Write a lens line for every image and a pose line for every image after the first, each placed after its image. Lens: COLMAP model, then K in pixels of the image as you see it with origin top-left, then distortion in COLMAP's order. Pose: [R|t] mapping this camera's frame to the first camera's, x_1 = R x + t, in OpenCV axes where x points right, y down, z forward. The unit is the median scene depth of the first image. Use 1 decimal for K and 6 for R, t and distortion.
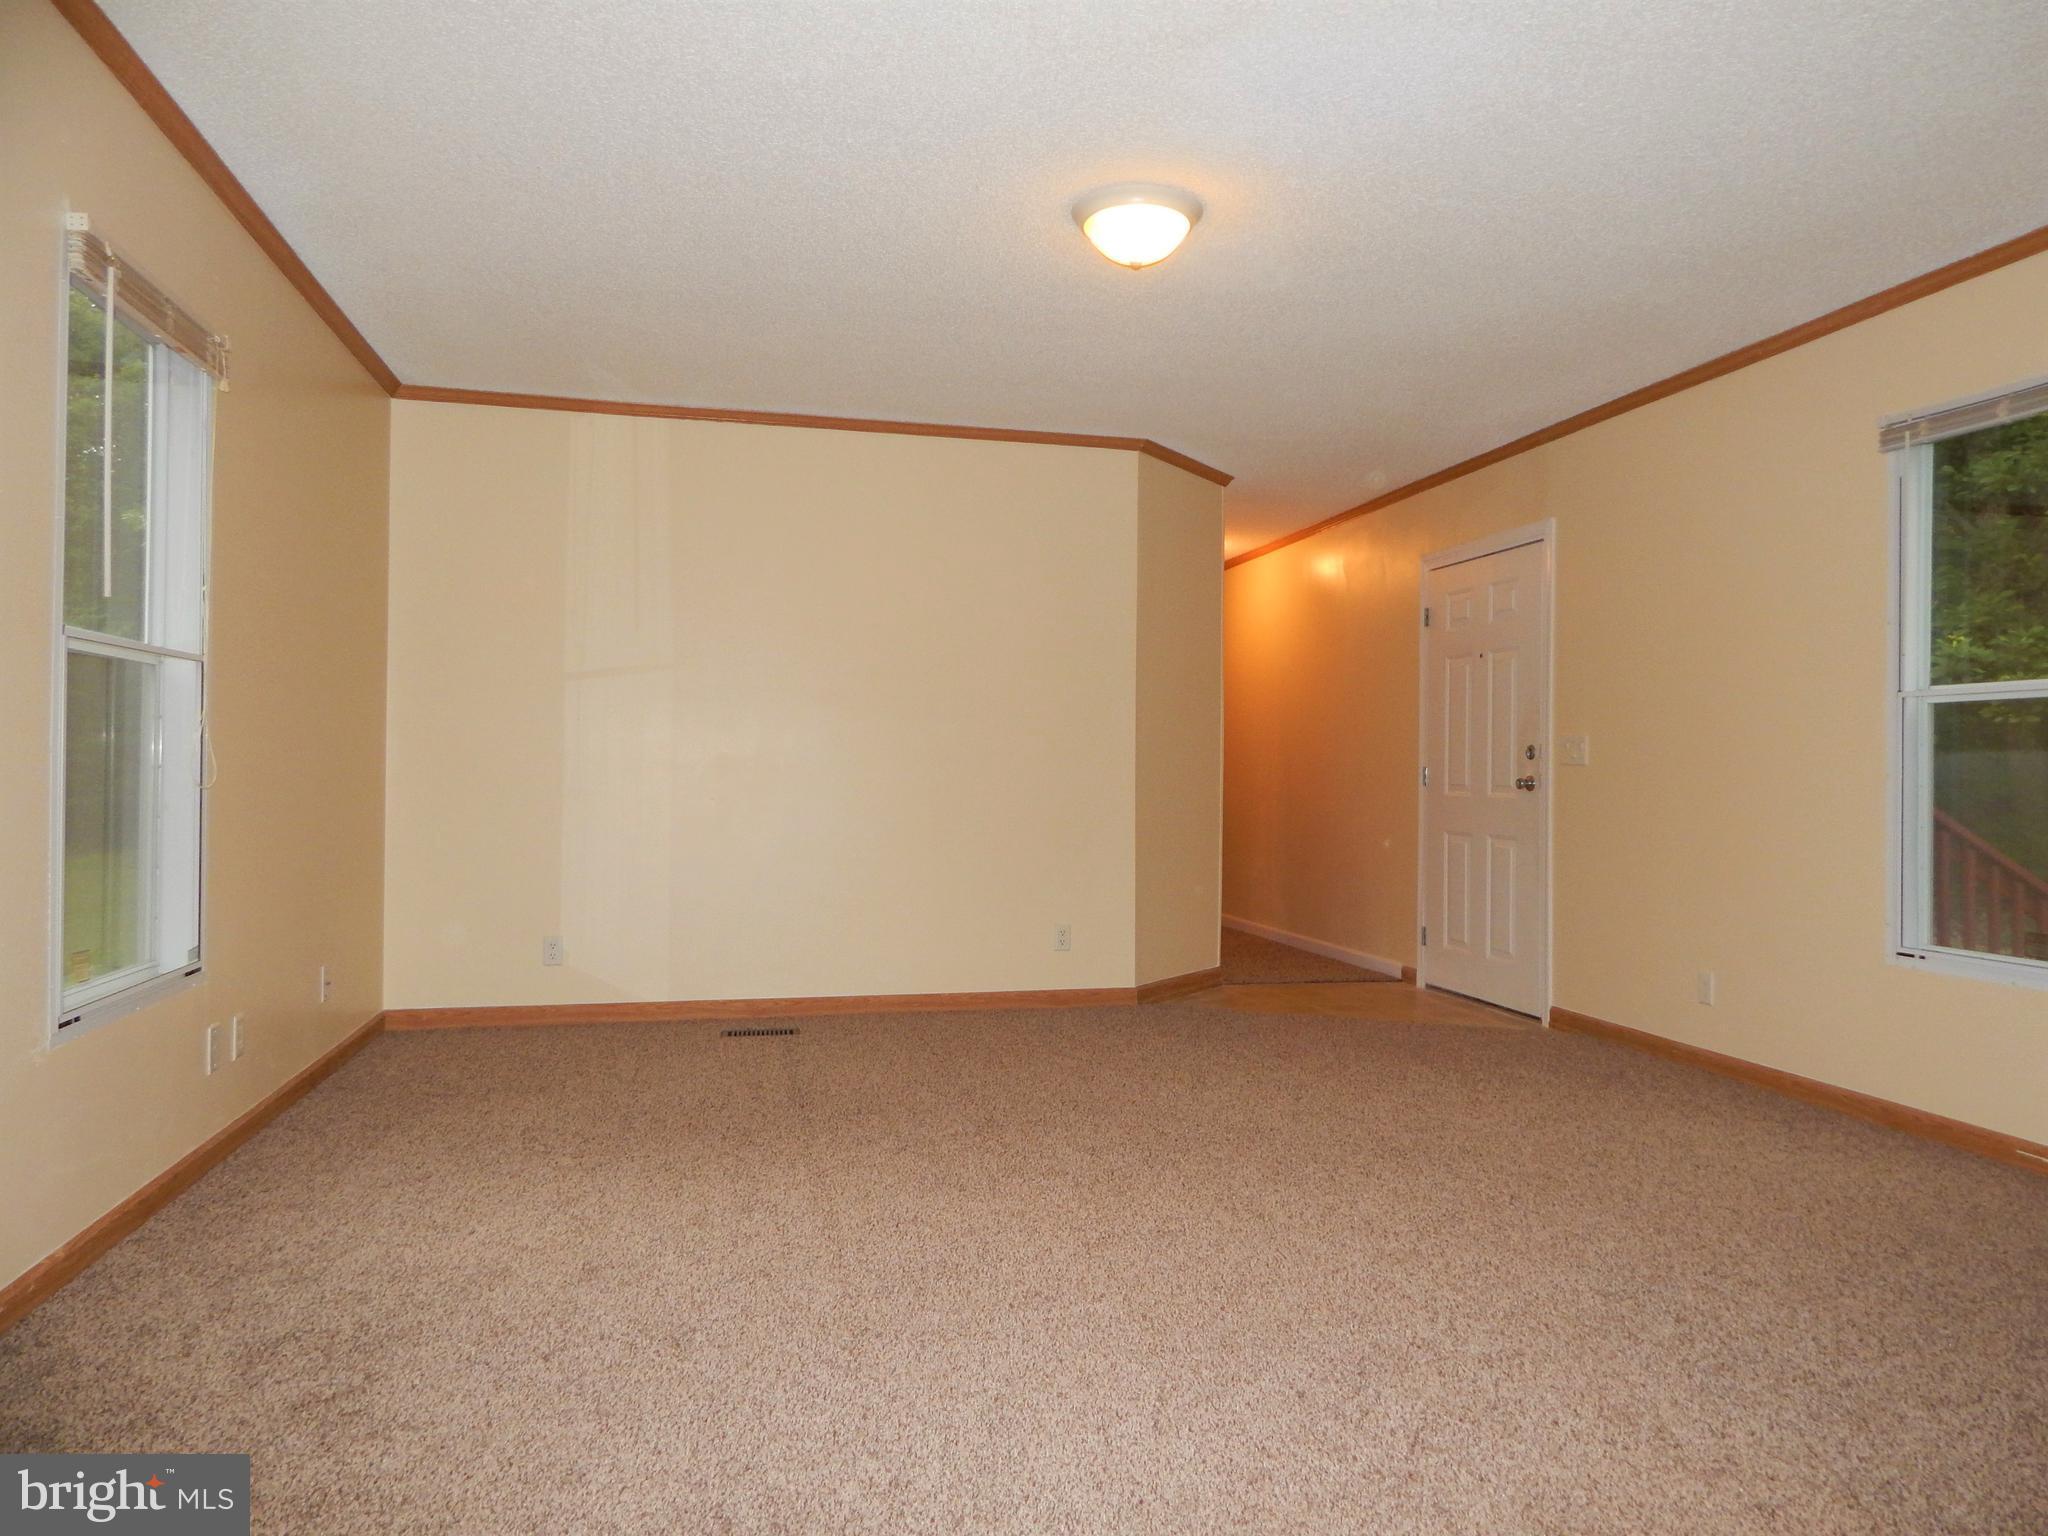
lens RADIAL K [[1335.0, 0, 1024.0], [0, 1335.0, 768.0], [0, 0, 1]] dist [0.002101, -0.004227]
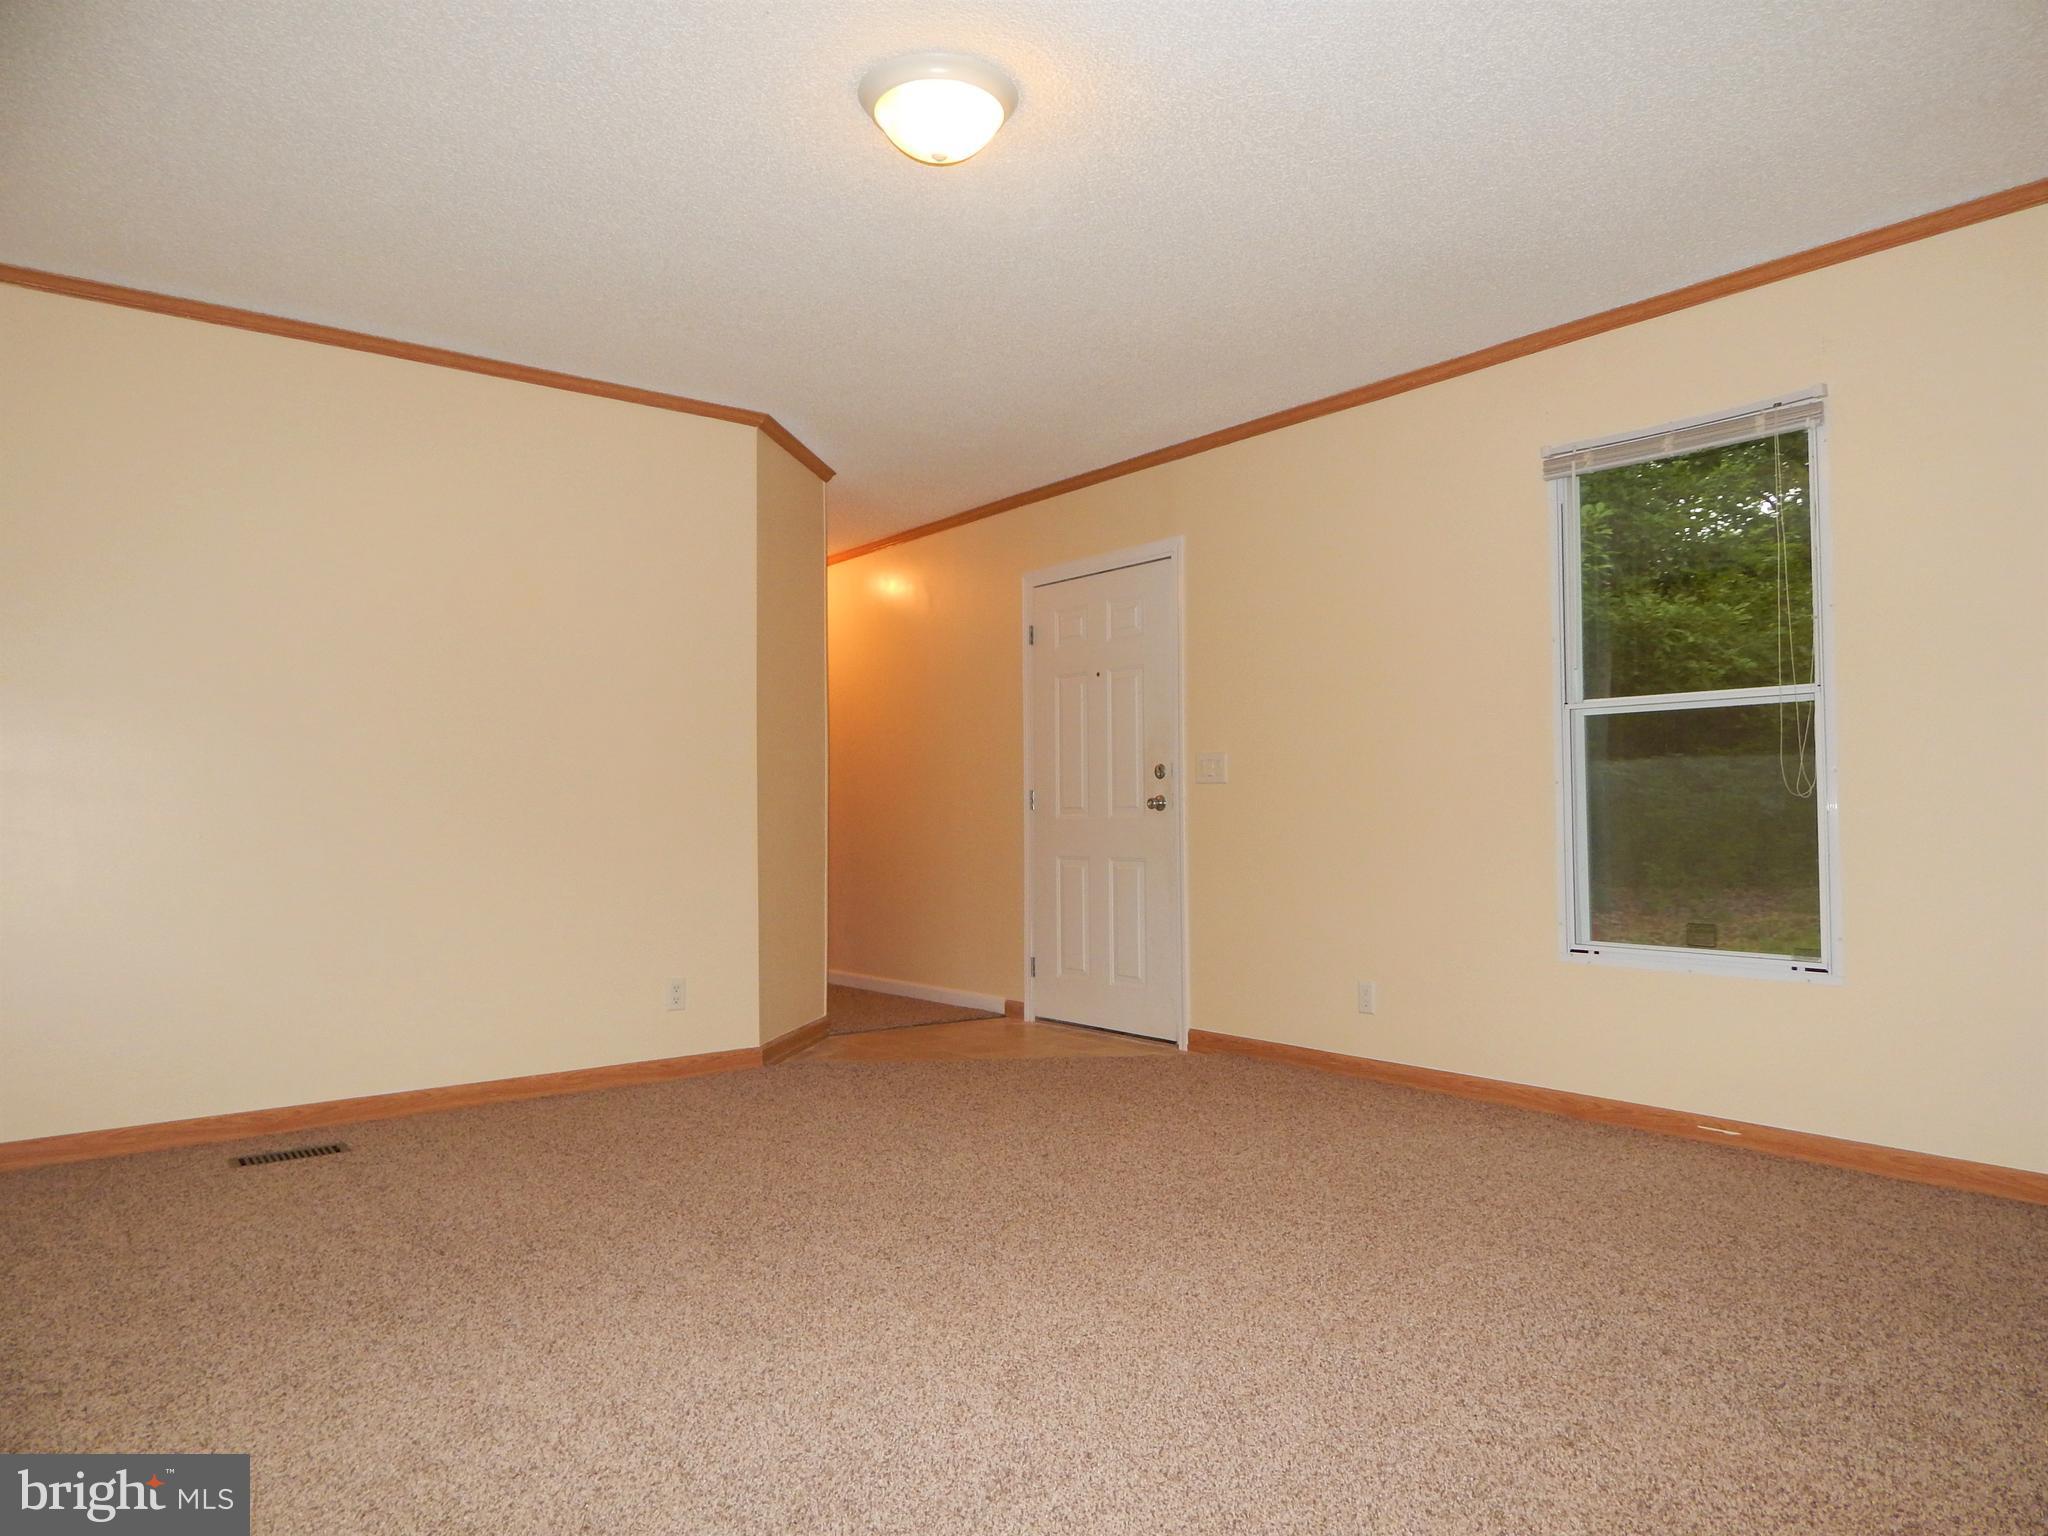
lens RADIAL K [[1347.1, 0, 1024.0], [0, 1347.1, 768.0], [0, 0, 1]] dist [0.026678, -0.021815]
pose [[0.904900, 0.000990, 0.425623, -0.140082], [0.013152, 0.999455, -0.030288, 0.015084], [-0.425421, 0.033005, 0.904394, 0.148435]]
